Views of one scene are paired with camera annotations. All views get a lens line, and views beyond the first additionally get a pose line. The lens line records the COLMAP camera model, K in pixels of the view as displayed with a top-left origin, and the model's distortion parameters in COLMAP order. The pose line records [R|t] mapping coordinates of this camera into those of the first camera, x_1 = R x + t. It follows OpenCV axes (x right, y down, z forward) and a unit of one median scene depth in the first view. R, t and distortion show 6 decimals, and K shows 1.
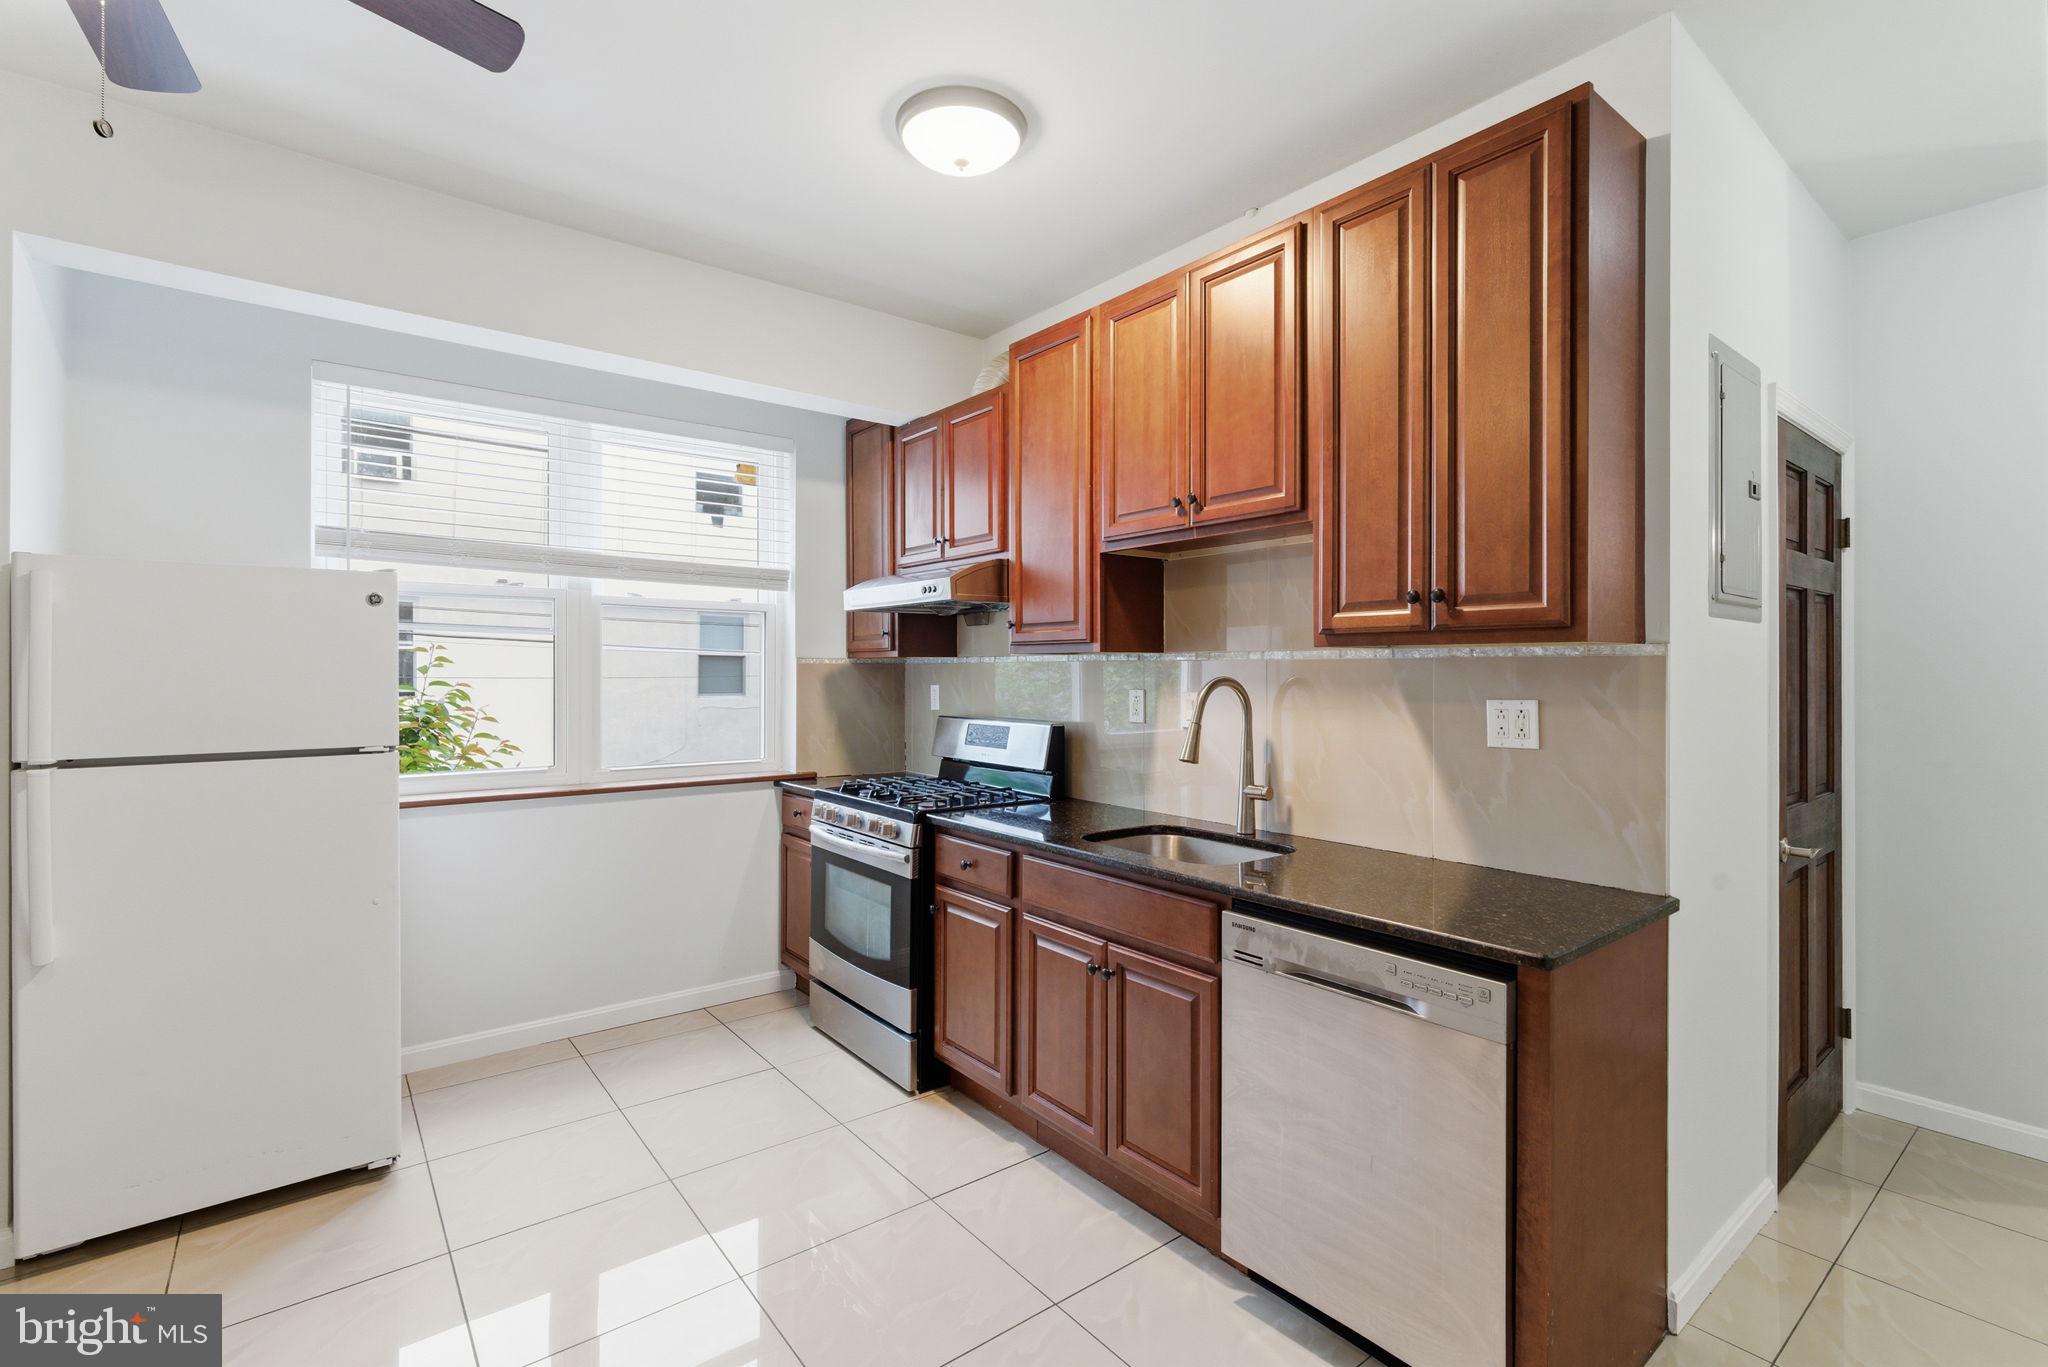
lens RADIAL K [[916.5, 0, 1011.3], [0, 916.5, 672.2], [0, 0, 1]] dist [-0.004648, -0.000022]
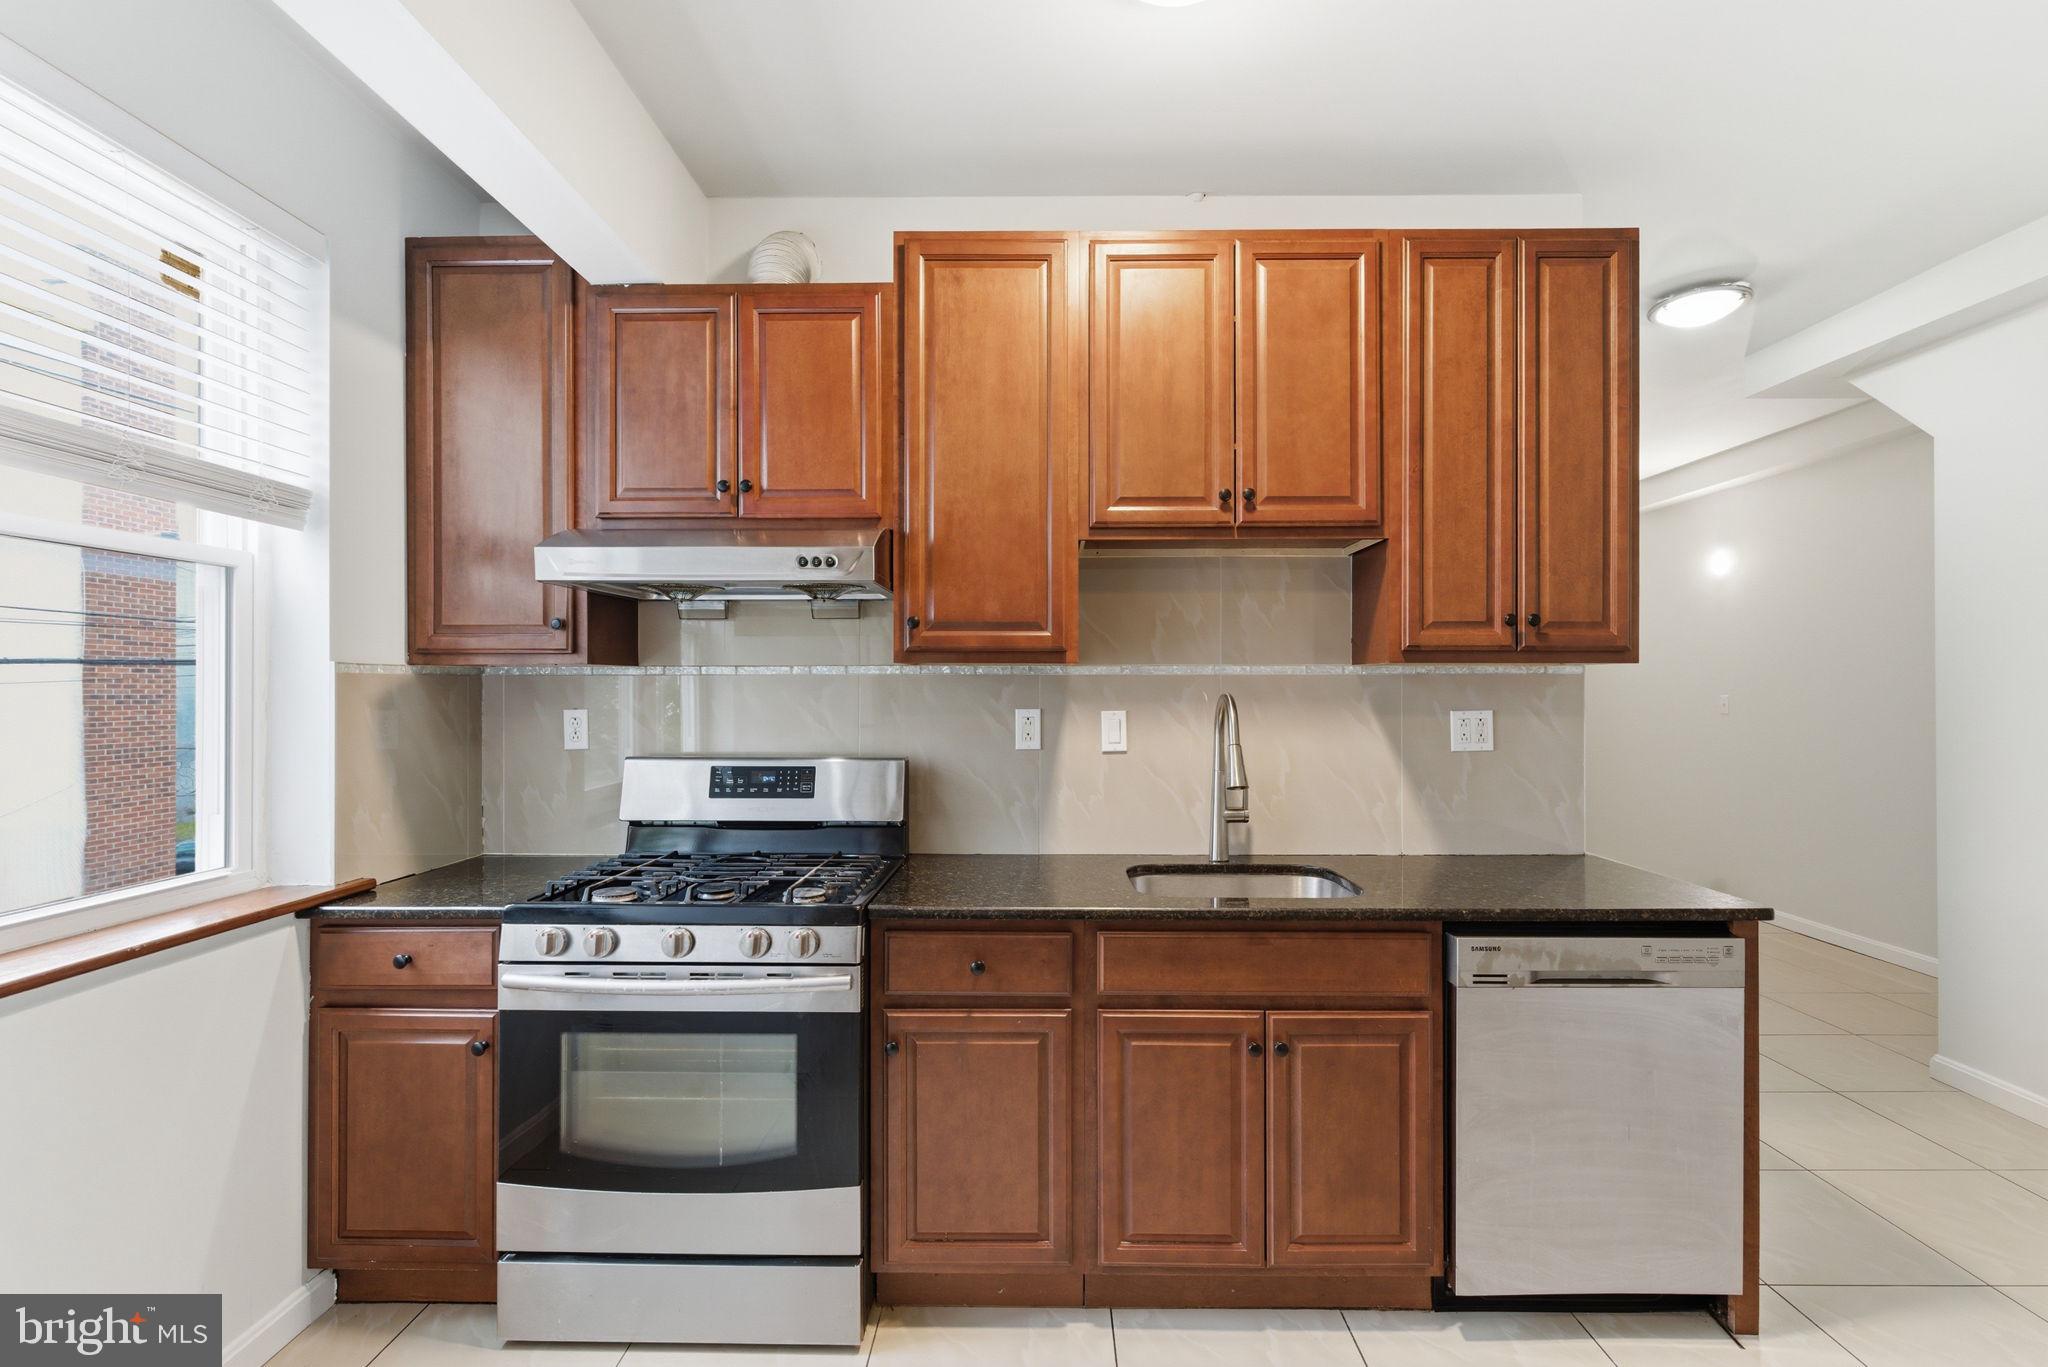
lens RADIAL K [[916.5, 0, 1025.3], [0, 916.5, 689.8], [0, 0, 1]] dist [-0.004648, -0.000022]
pose [[0.625416, -0.002751, 0.780286, -0.594793], [0.002583, 0.999996, 0.001455, 0.000079], [-0.780287, 0.001105, 0.625421, 0.566677]]
